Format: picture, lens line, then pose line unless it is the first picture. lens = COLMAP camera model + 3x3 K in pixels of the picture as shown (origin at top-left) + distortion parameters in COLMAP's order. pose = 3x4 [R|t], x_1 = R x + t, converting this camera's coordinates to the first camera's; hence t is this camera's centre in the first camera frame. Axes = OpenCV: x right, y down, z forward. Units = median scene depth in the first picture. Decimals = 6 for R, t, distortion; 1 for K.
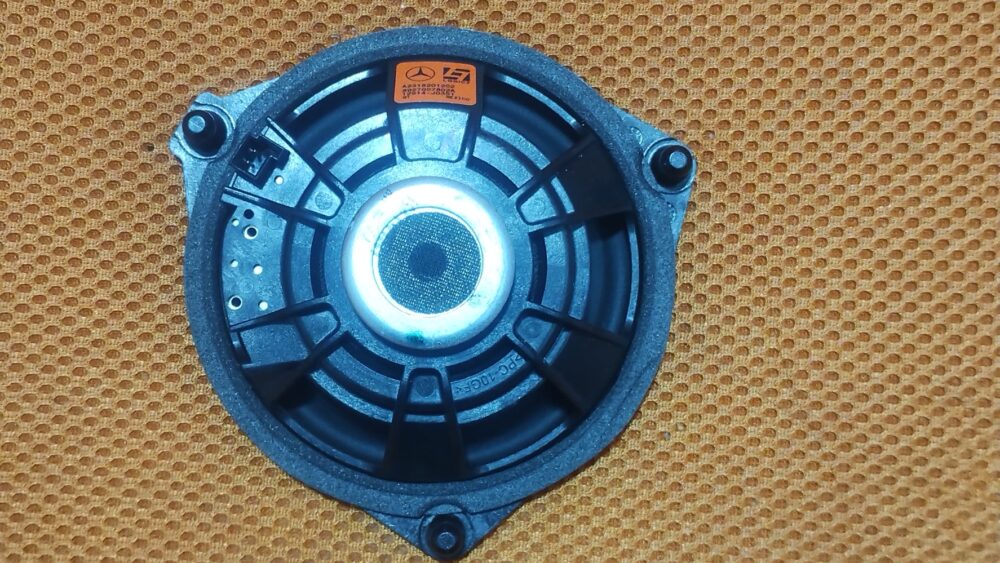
lens RADIAL K [[1593.7, 0, 500.0], [0, 1593.7, 281.5], [0, 0, 1]] dist [-0.008394, -0.083855]
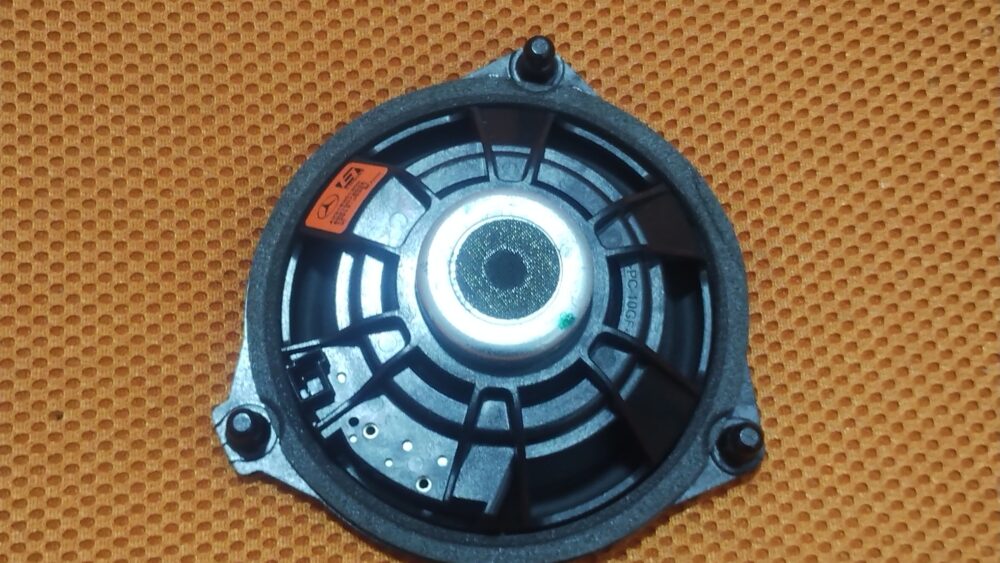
lens RADIAL K [[1593.7, 0, 500.0], [0, 1593.7, 281.5], [0, 0, 1]] dist [-0.008394, -0.083855]
pose [[0.533869, -0.817474, 0.216147, -0.249463], [0.843439, 0.532958, -0.067576, 0.051384], [-0.059956, 0.218383, 0.974019, 0.047934]]
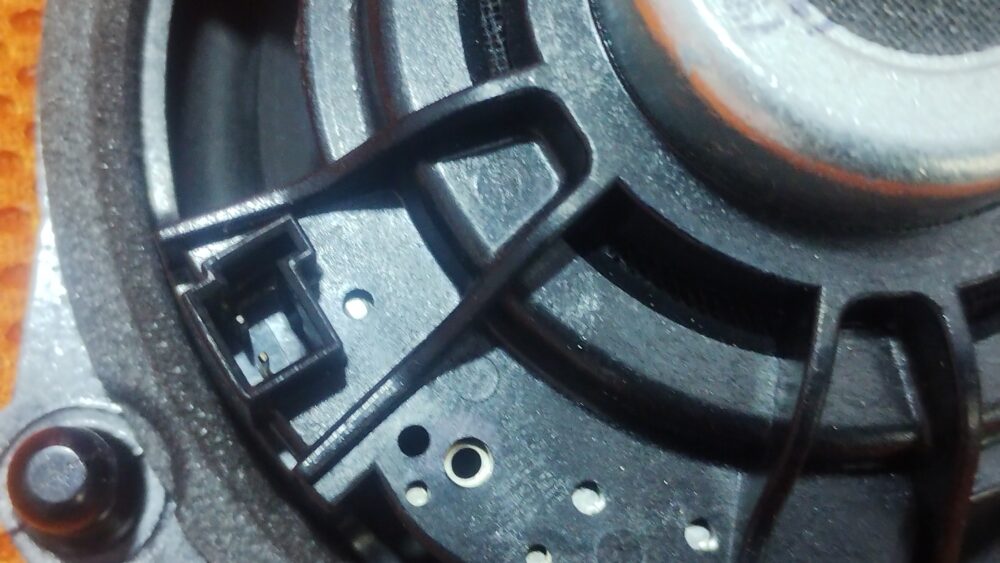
lens RADIAL K [[1593.7, 0, 500.0], [0, 1593.7, 281.5], [0, 0, 1]] dist [-0.008394, -0.083855]
pose [[0.439552, -0.872071, 0.215141, -0.189822], [0.886492, 0.459762, 0.052455, -0.057836], [-0.144658, 0.167664, 0.975173, 0.700615]]
